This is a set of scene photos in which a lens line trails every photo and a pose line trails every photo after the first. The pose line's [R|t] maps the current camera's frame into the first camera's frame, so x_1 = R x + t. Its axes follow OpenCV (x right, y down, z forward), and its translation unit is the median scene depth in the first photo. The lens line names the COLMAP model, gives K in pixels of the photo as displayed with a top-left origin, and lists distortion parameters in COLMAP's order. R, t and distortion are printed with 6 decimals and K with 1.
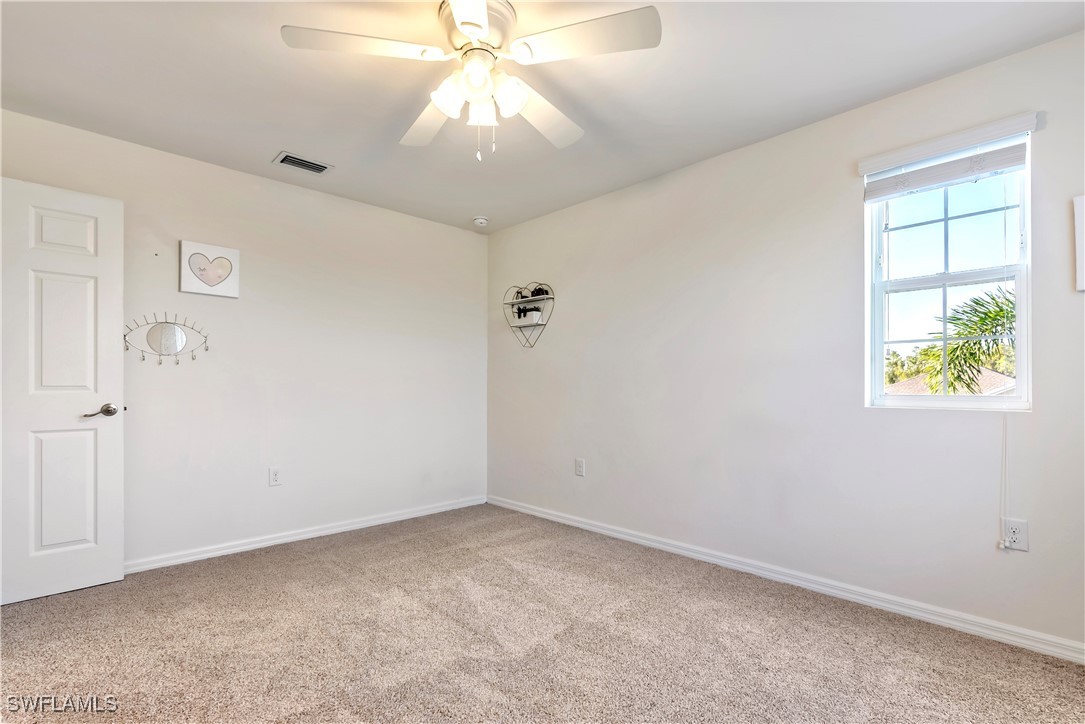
lens RADIAL K [[505.3, 0, 543.1], [0, 505.3, 388.3], [0, 0, 1]] dist [-0.000191, -0.000193]
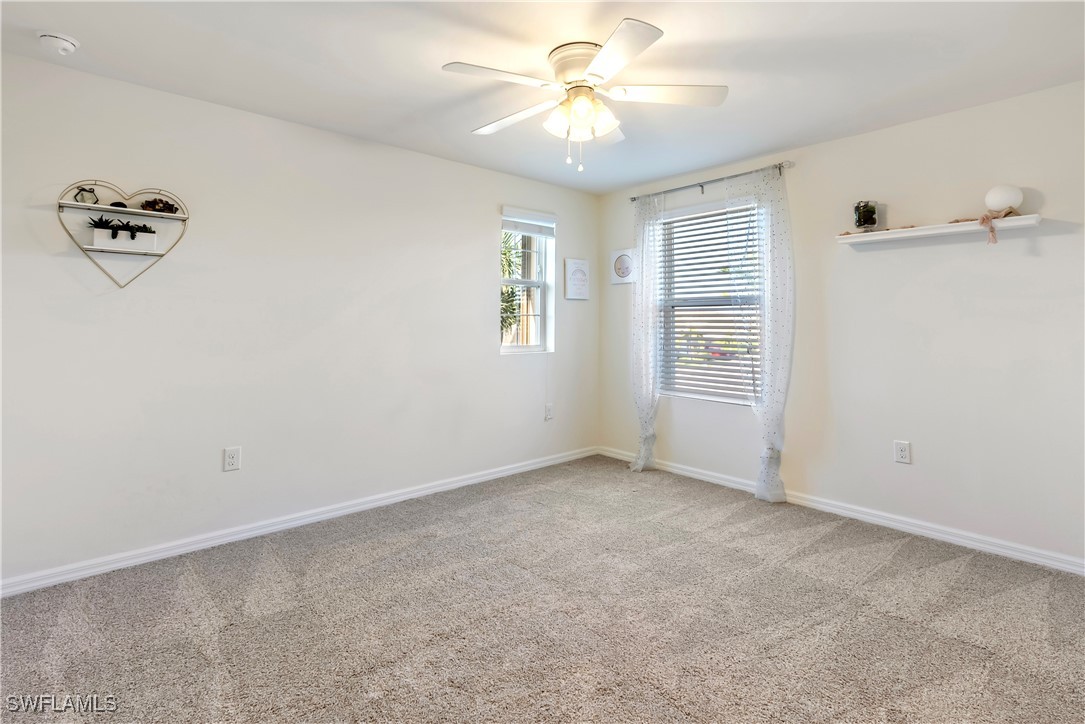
lens RADIAL K [[516.5, 0, 543.0], [0, 516.5, 316.8], [0, 0, 1]] dist [0.000106, -0.000050]
pose [[0.040741, 0.009950, 0.999120, -0.642885], [-0.000131, 0.999950, -0.009953, -0.044009], [-0.999170, 0.000275, 0.040741, 0.495515]]
